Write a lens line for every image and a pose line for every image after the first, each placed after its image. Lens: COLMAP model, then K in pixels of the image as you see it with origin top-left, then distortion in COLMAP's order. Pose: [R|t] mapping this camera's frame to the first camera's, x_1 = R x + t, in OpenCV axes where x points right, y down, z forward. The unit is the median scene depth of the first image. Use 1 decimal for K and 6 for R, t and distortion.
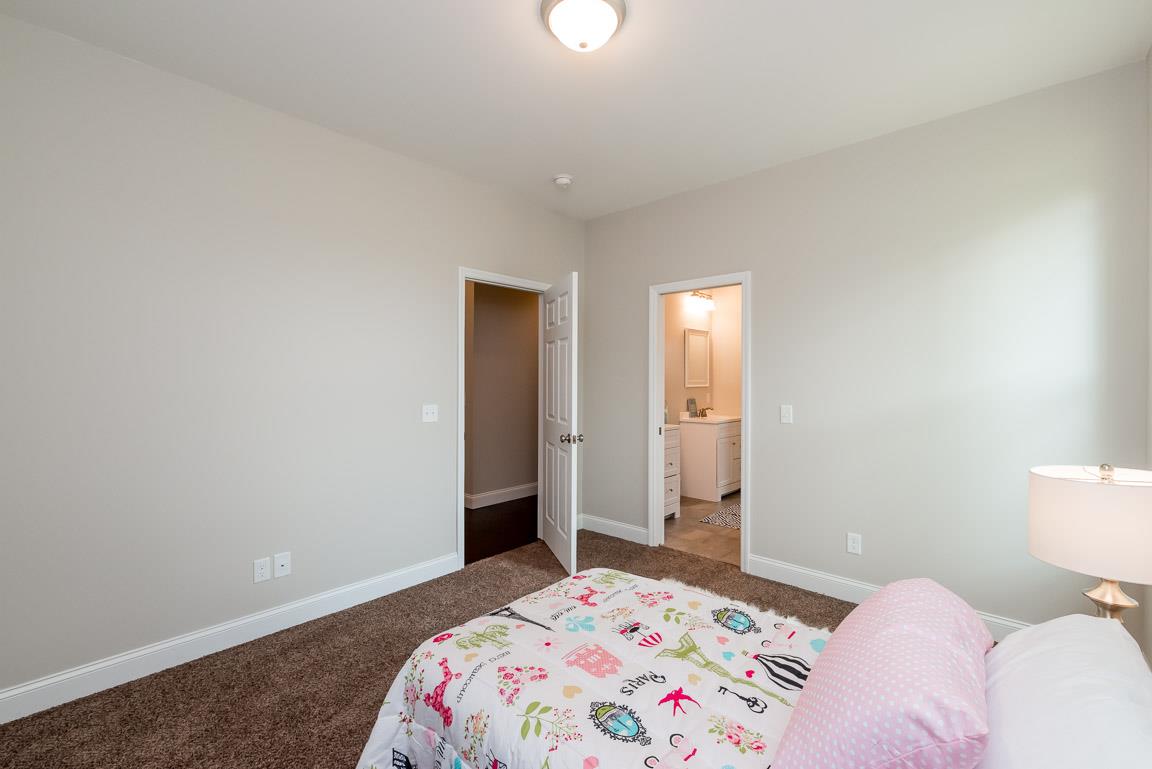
lens RADIAL K [[492.1, 0, 582.9], [0, 492.1, 387.9], [0, 0, 1]] dist [-0.001278, -0.000626]
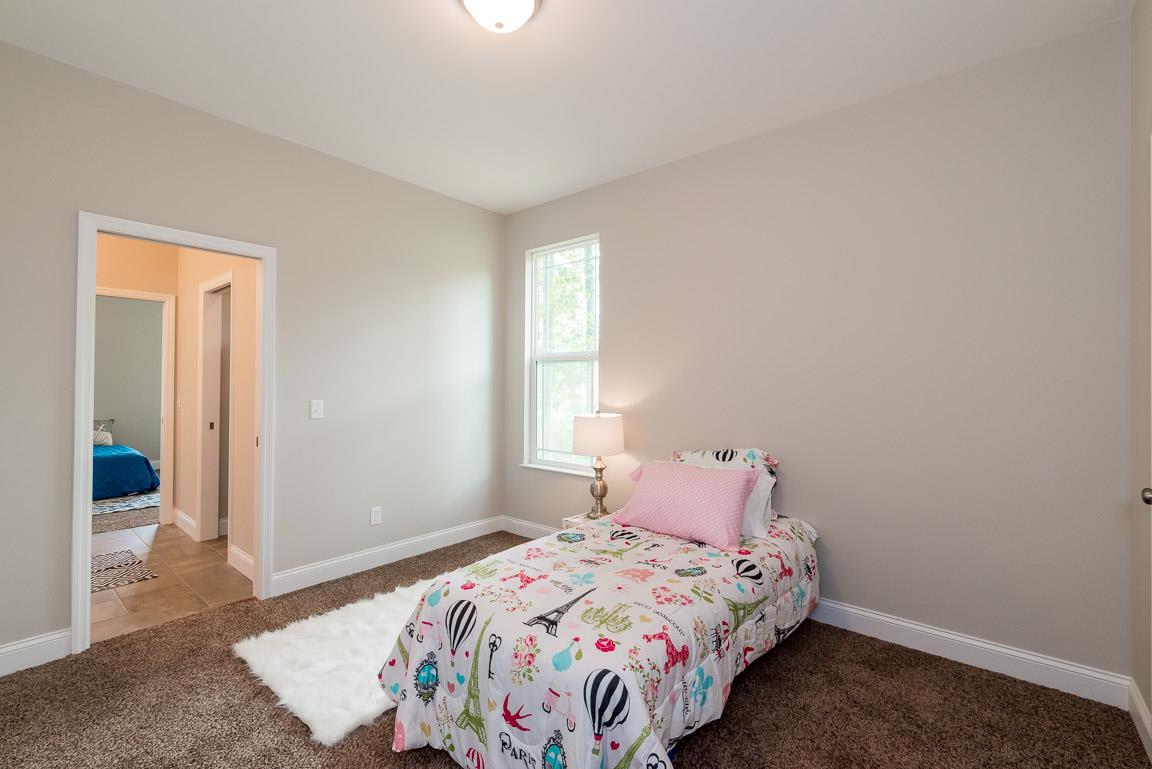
lens RADIAL K [[492.1, 0, 580.6], [0, 492.1, 385.9], [0, 0, 1]] dist [-0.001278, -0.000626]
pose [[-0.032955, -0.009335, 0.999413, -1.191218], [0.013515, 0.999861, 0.009785, 0.011308], [-0.999365, 0.013829, -0.032825, 1.059116]]
